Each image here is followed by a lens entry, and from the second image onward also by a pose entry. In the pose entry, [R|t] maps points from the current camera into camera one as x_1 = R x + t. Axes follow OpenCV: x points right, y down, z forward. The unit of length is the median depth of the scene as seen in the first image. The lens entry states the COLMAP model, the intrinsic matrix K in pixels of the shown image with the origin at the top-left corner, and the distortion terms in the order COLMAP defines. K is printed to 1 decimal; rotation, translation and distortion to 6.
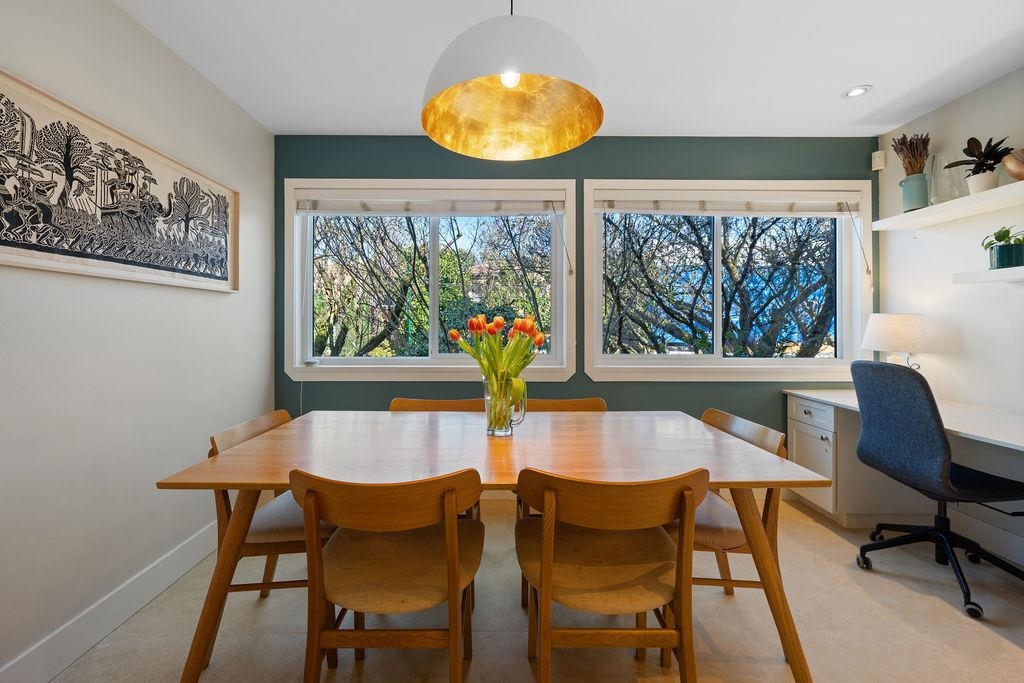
lens RADIAL K [[419.4, 0, 508.8], [0, 419.4, 323.5], [0, 0, 1]] dist [0.009904, -0.000339]
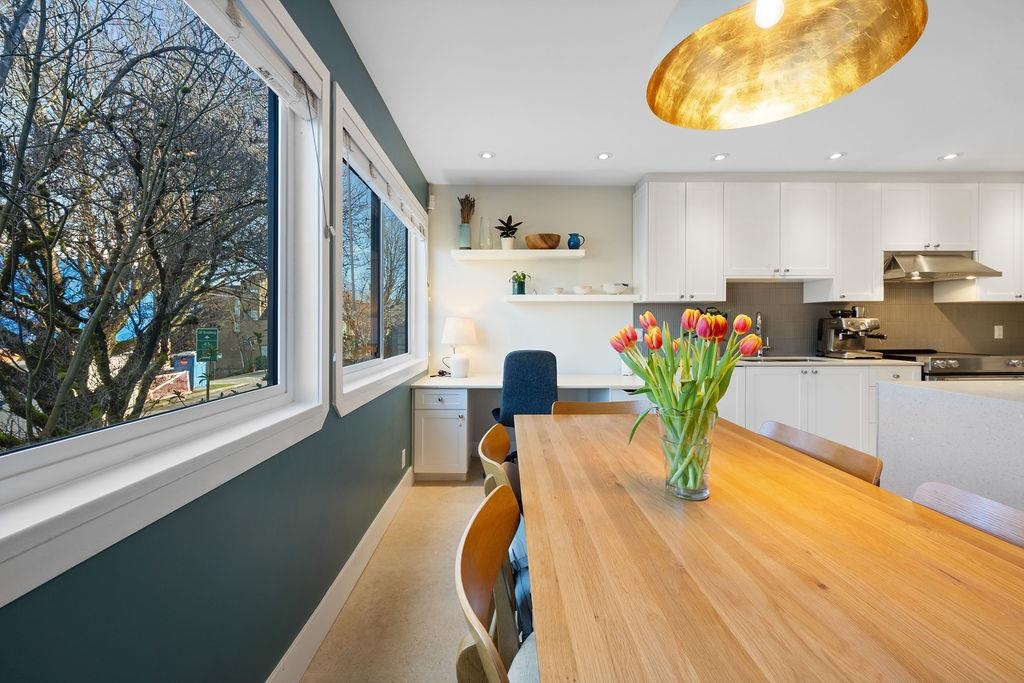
lens RADIAL K [[419.4, 0, 494.3], [0, 419.4, 325.8], [0, 0, 1]] dist [0.009904, -0.000339]
pose [[-0.022088, -0.004499, 0.999746, -0.616798], [-0.005183, 0.999977, 0.004385, -0.003394], [-0.999743, -0.005085, -0.022111, 1.147897]]
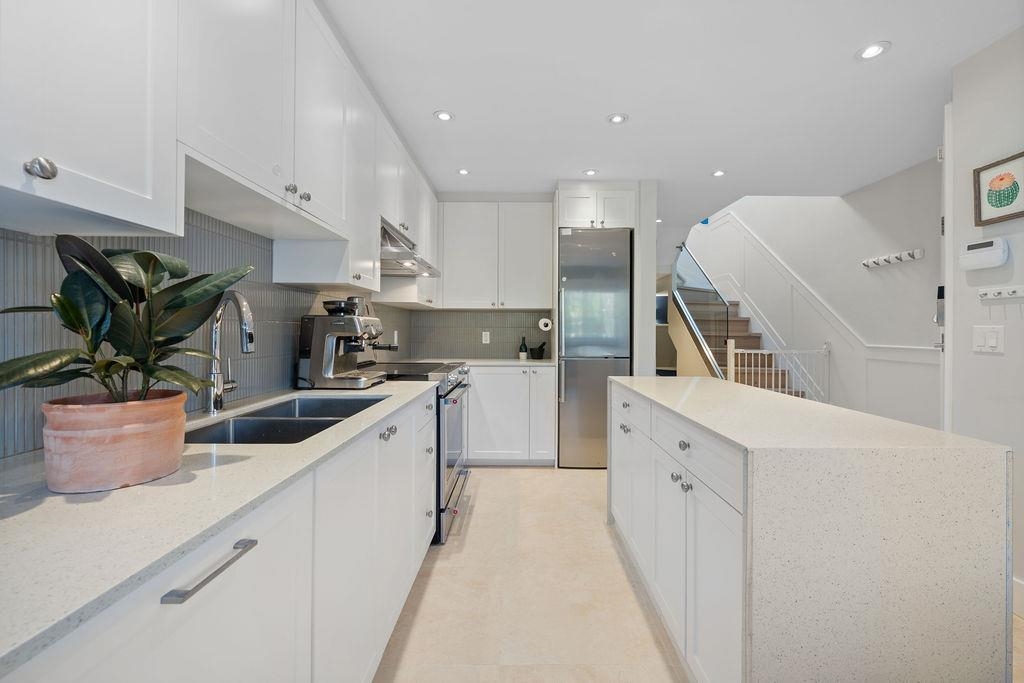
lens RADIAL K [[419.4, 0, 521.2], [0, 419.4, 328.3], [0, 0, 1]] dist [0.009904, -0.000339]
pose [[-0.999978, -0.004258, 0.005146, 0.727807], [-0.004329, 0.999895, -0.013819, 0.005677], [-0.005087, -0.013841, -0.999891, 0.624685]]
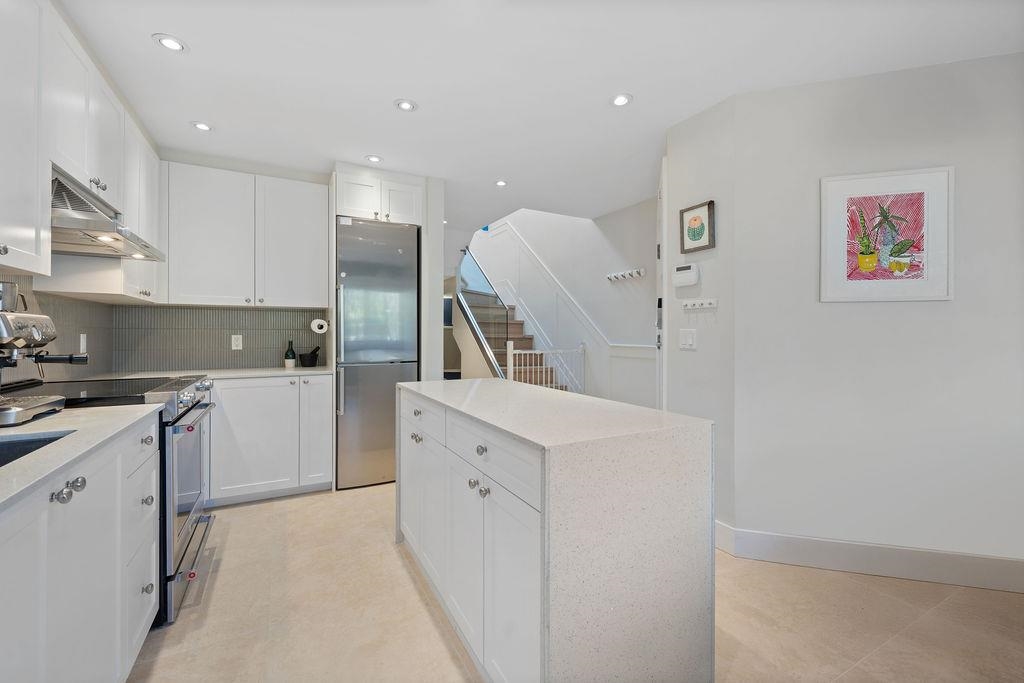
lens RADIAL K [[431.9, 0, 516.7], [0, 431.9, 332.5], [0, 0, 1]] dist [0.002820, -0.001001]
pose [[-0.882107, -0.002417, -0.471044, 0.742930], [0.002352, 0.999952, -0.009537, 0.004032], [0.471044, -0.009520, -0.882058, 0.571910]]
